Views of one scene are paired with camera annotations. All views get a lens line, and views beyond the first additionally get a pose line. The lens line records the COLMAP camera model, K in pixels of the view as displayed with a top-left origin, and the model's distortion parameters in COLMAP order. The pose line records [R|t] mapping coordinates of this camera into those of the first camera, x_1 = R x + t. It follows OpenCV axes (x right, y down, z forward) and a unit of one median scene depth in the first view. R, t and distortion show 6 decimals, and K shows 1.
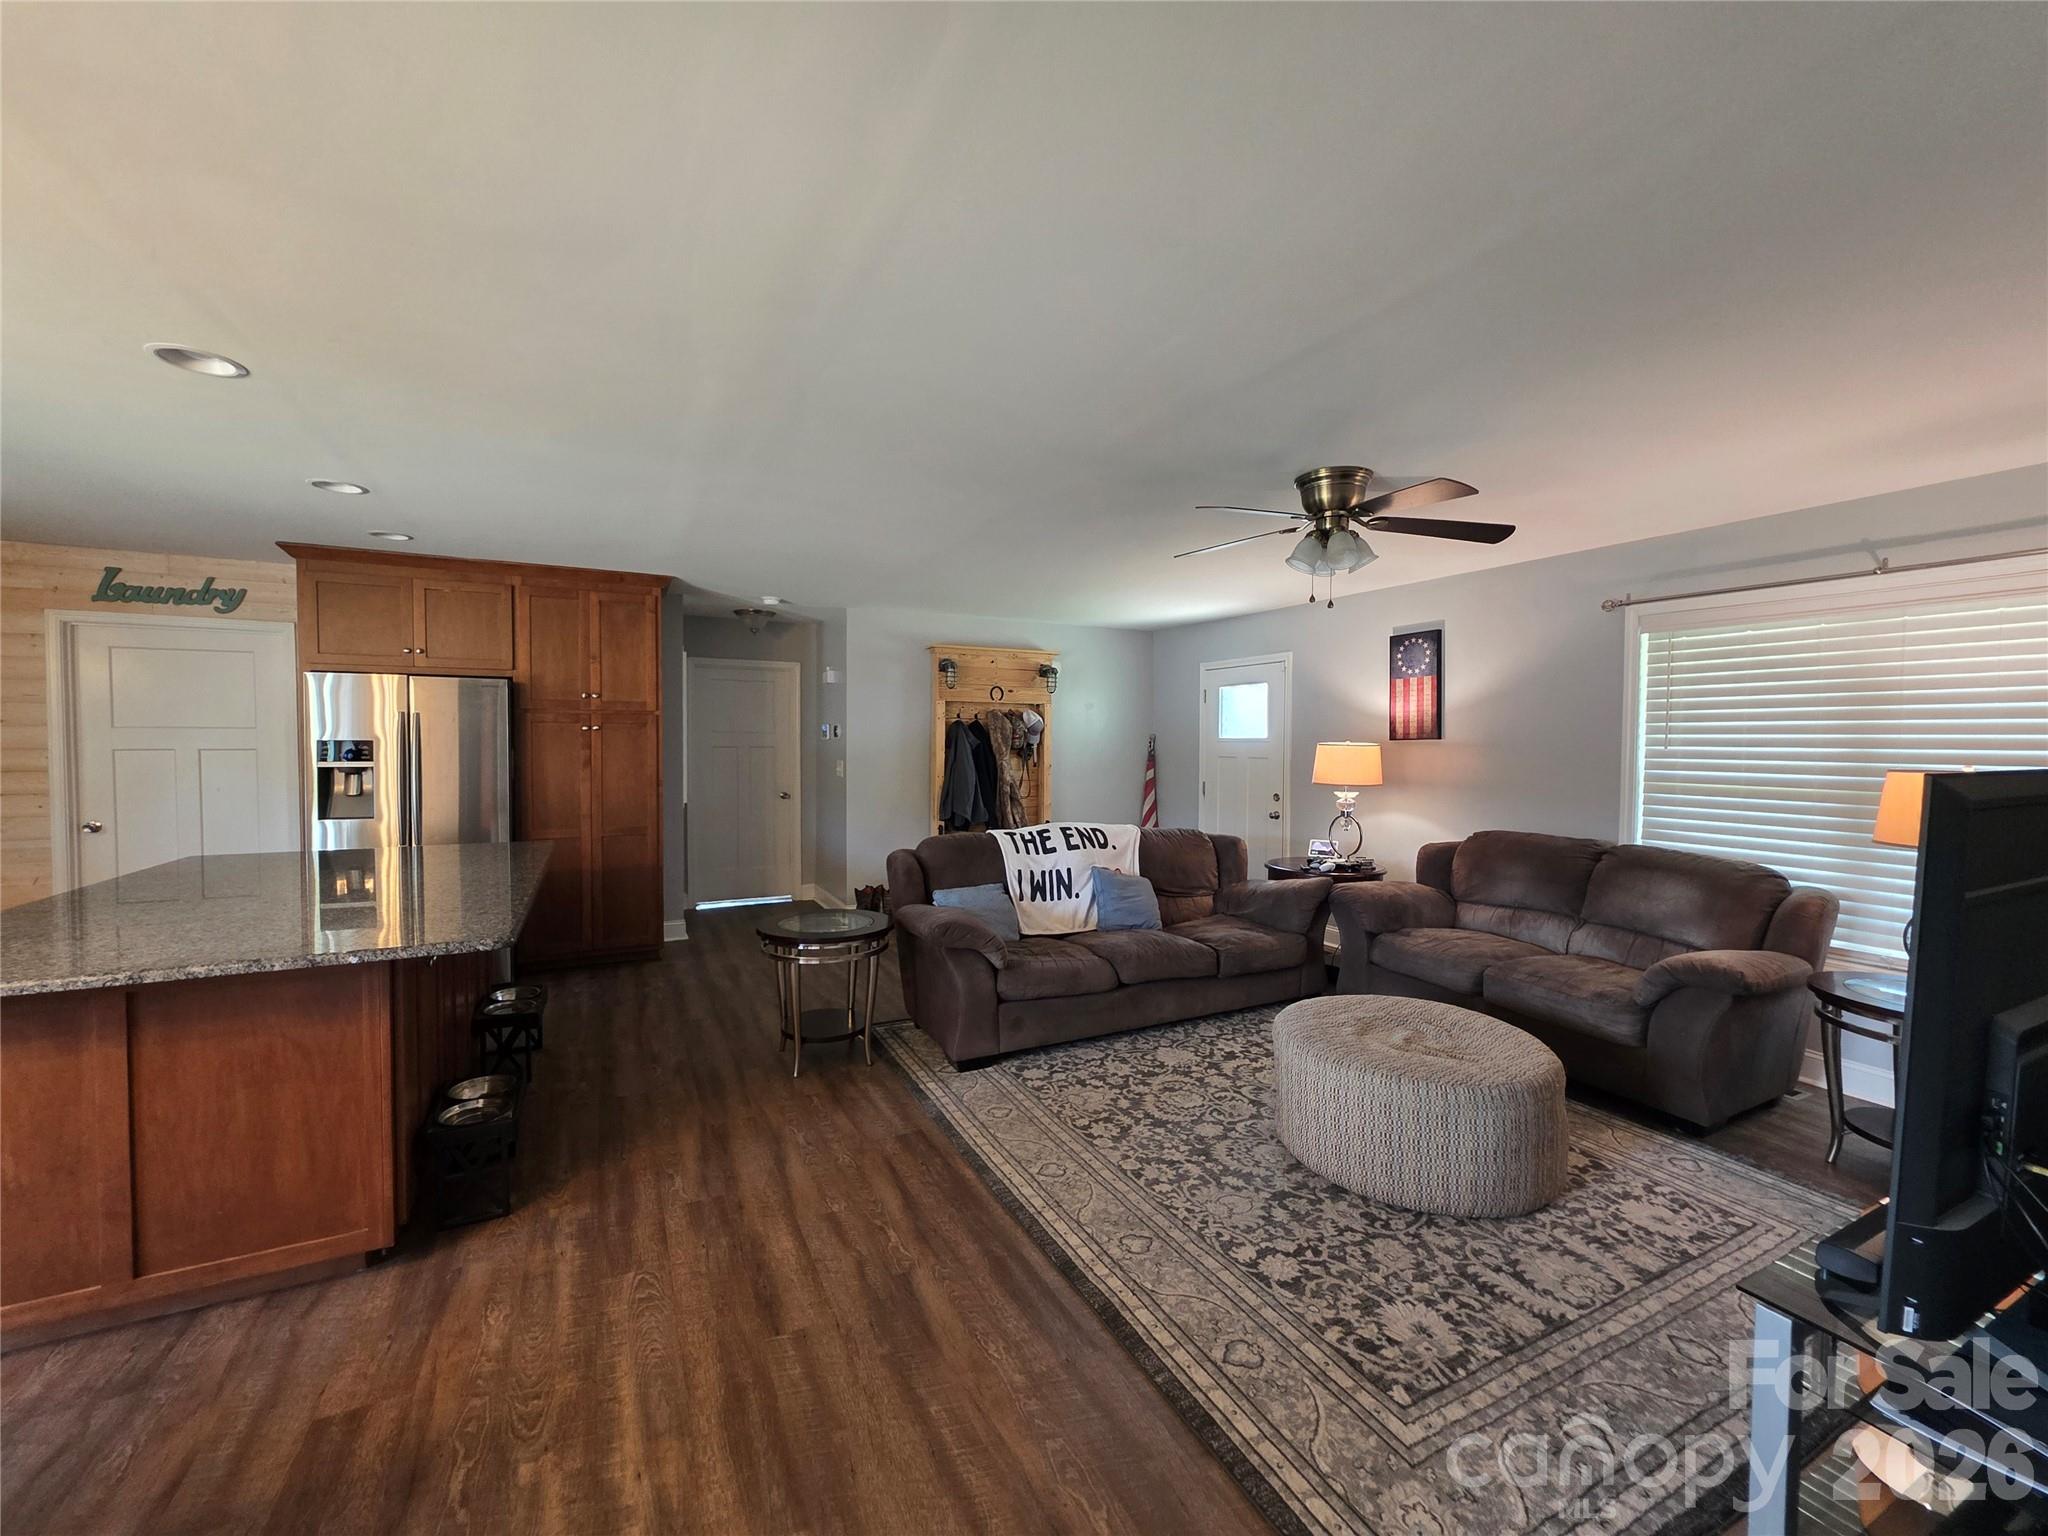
lens RADIAL K [[815.1, 0, 1019.4], [0, 815.1, 763.4], [0, 0, 1]] dist [0.001592, -0.000333]
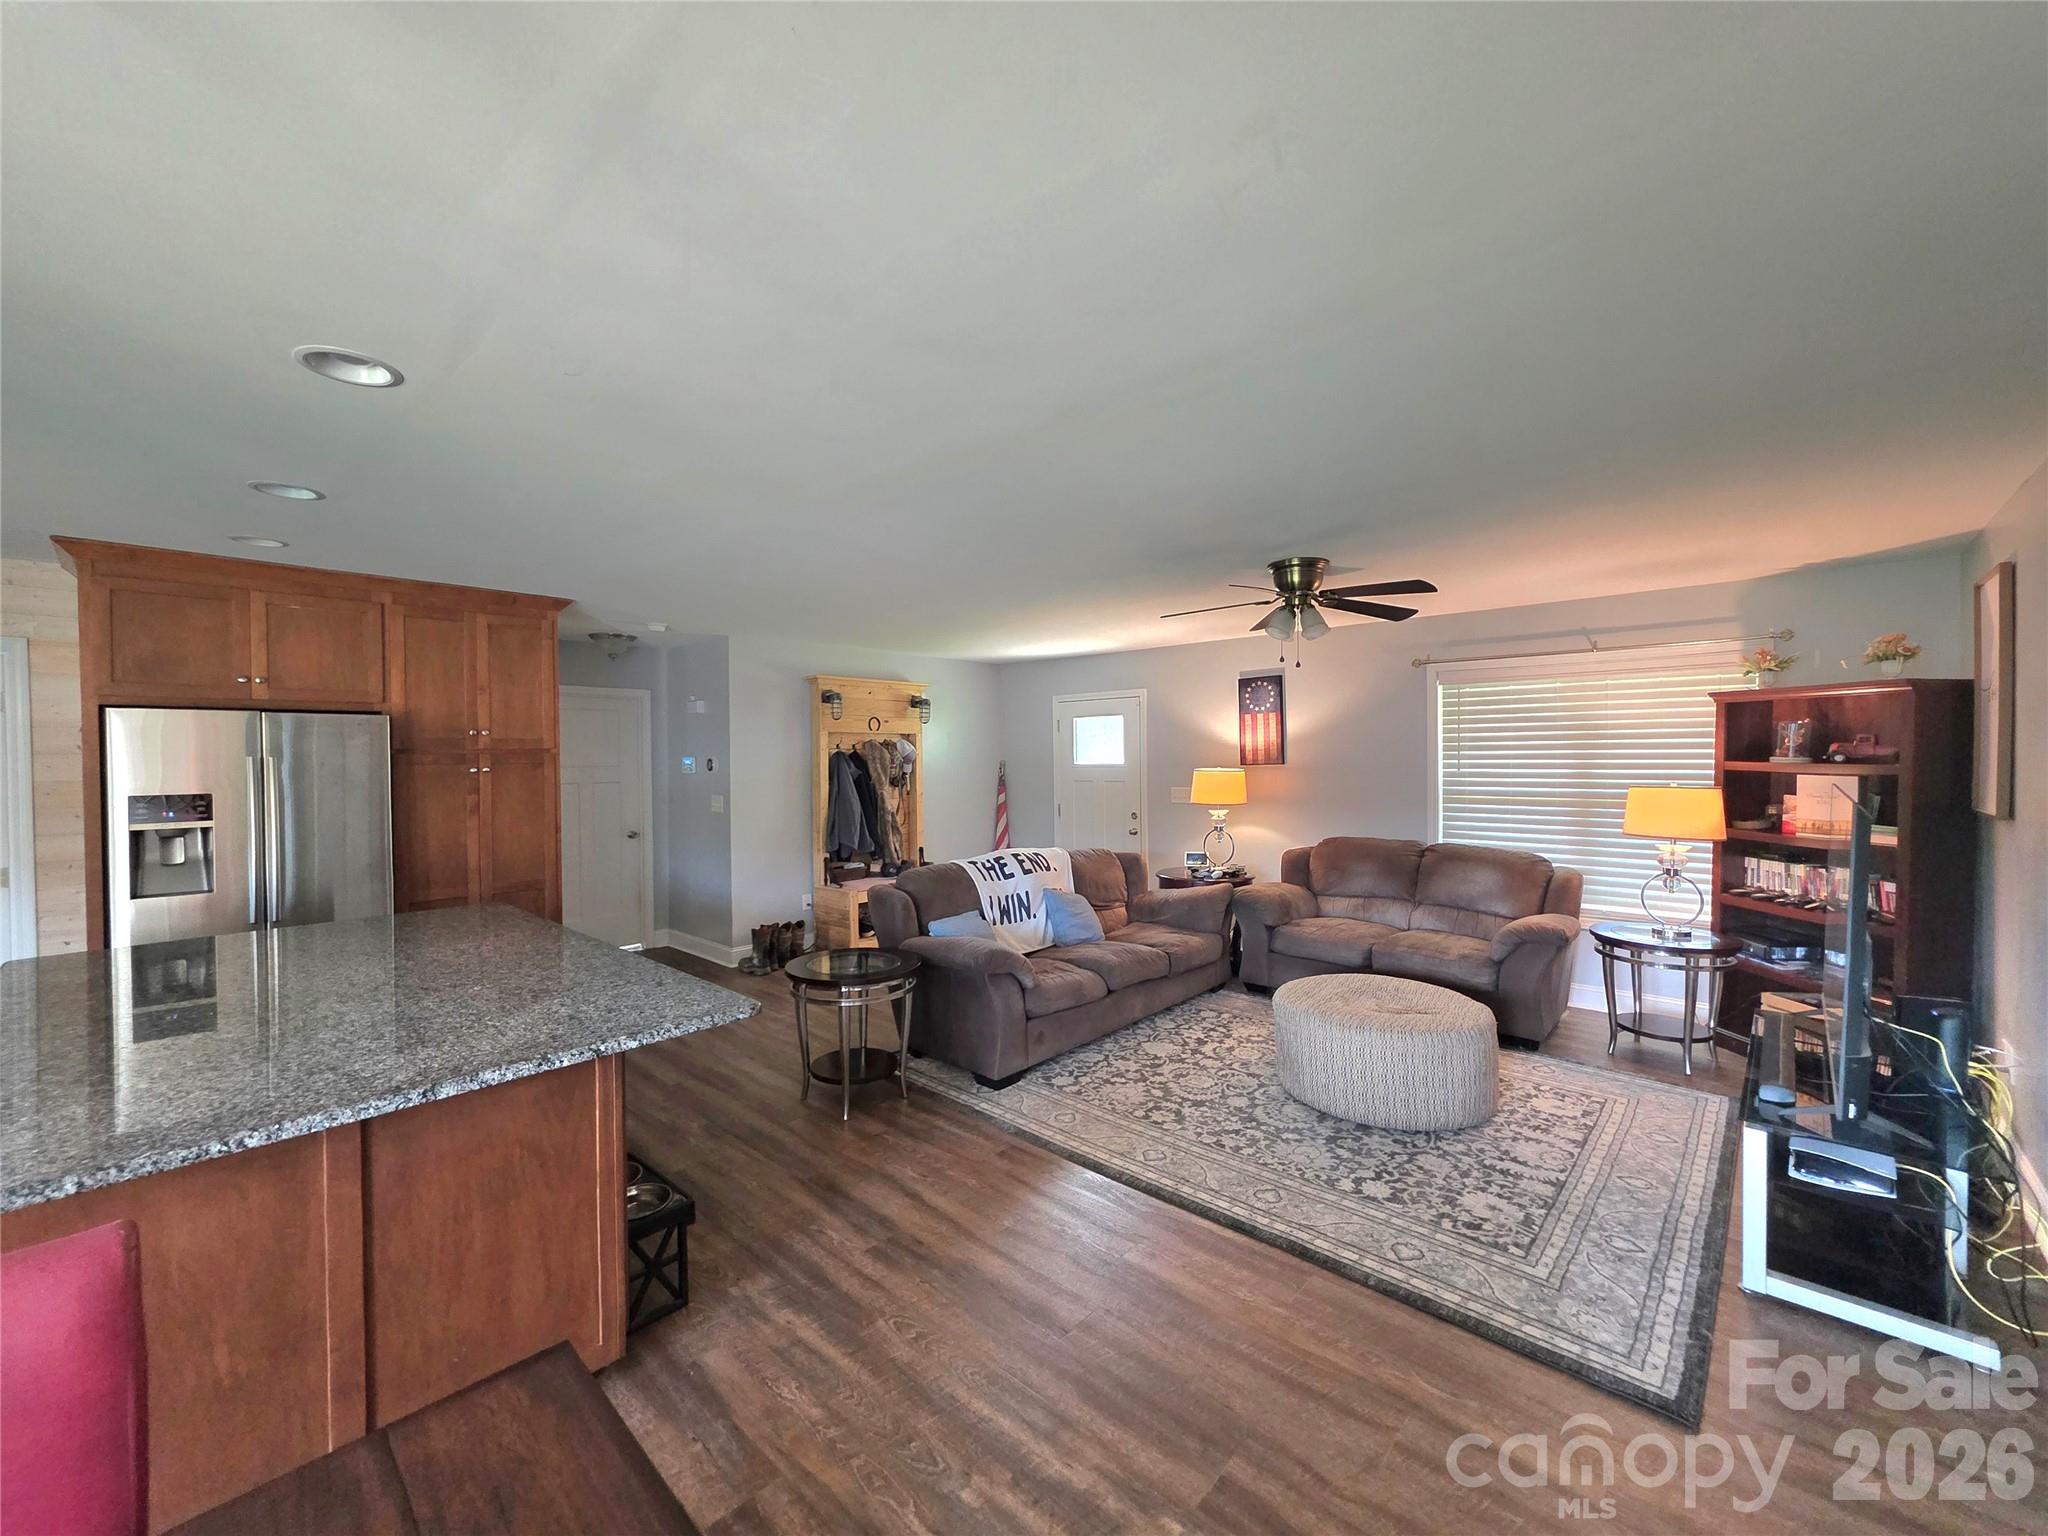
lens RADIAL K [[815.1, 0, 1013.0], [0, 815.1, 764.6], [0, 0, 1]] dist [0.001592, -0.000333]
pose [[0.938478, -0.018944, 0.344818, -0.368000], [0.025490, 0.999571, -0.014458, -0.027690], [-0.344396, 0.022358, 0.938558, -0.015682]]
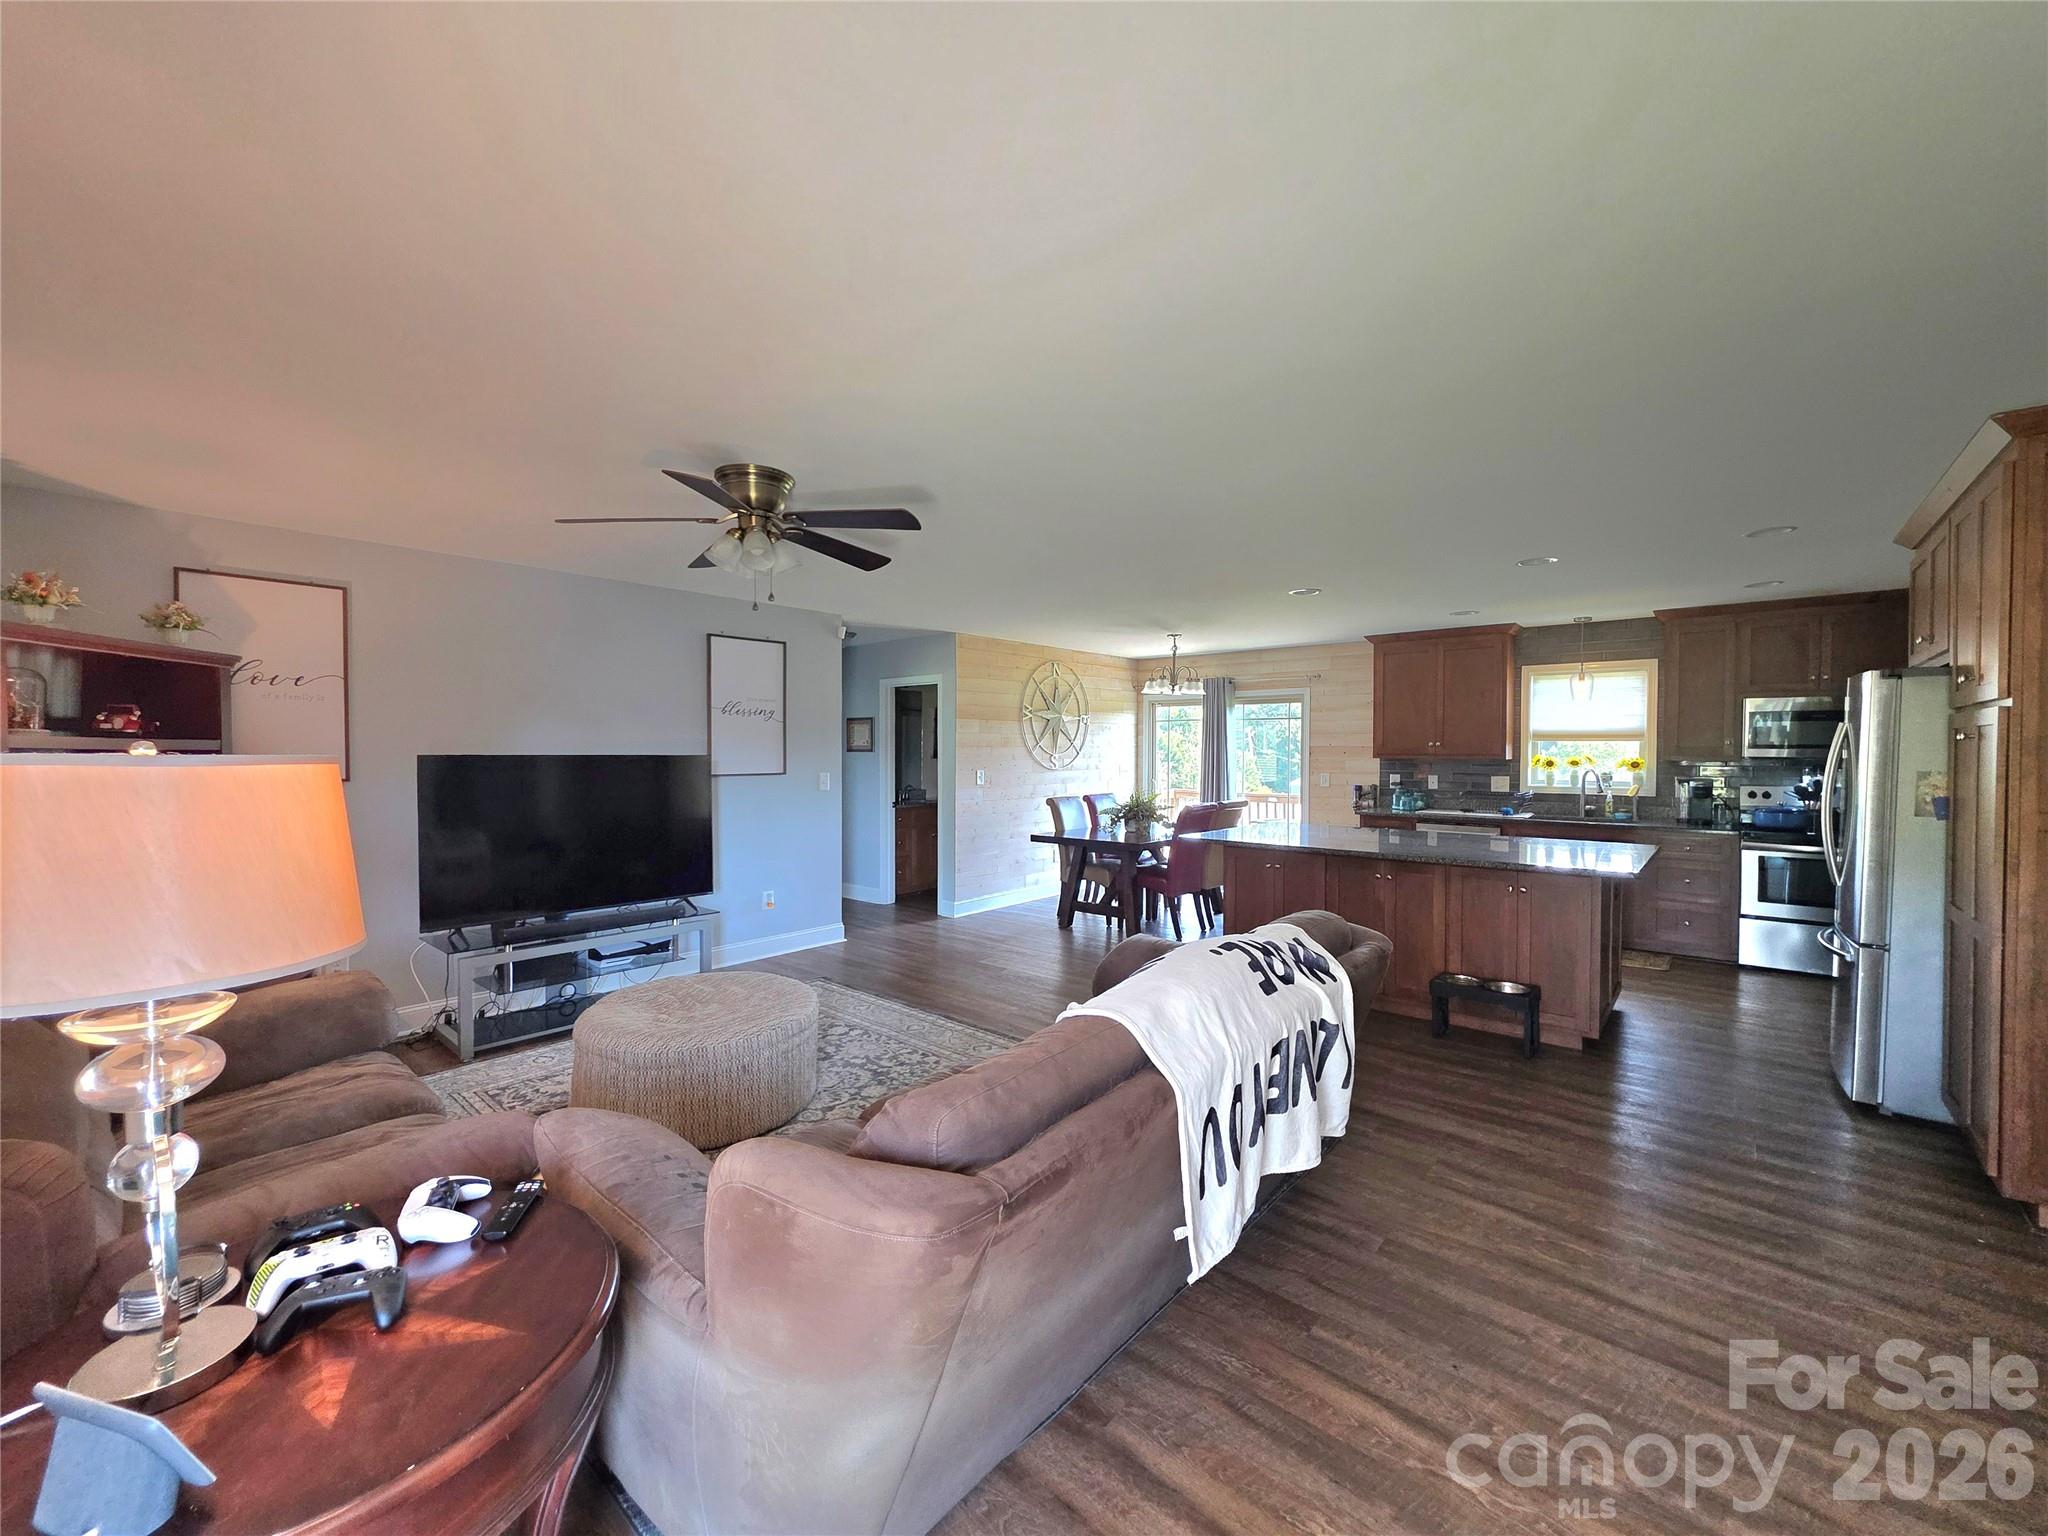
lens RADIAL K [[815.1, 0, 1021.6], [0, 815.1, 762.5], [0, 0, 1]] dist [0.001592, -0.000333]
pose [[-0.923491, -0.001682, -0.383617, 0.365272], [-0.020384, 0.998793, 0.044691, -0.047135], [0.383079, 0.049092, -0.922410, 1.605746]]
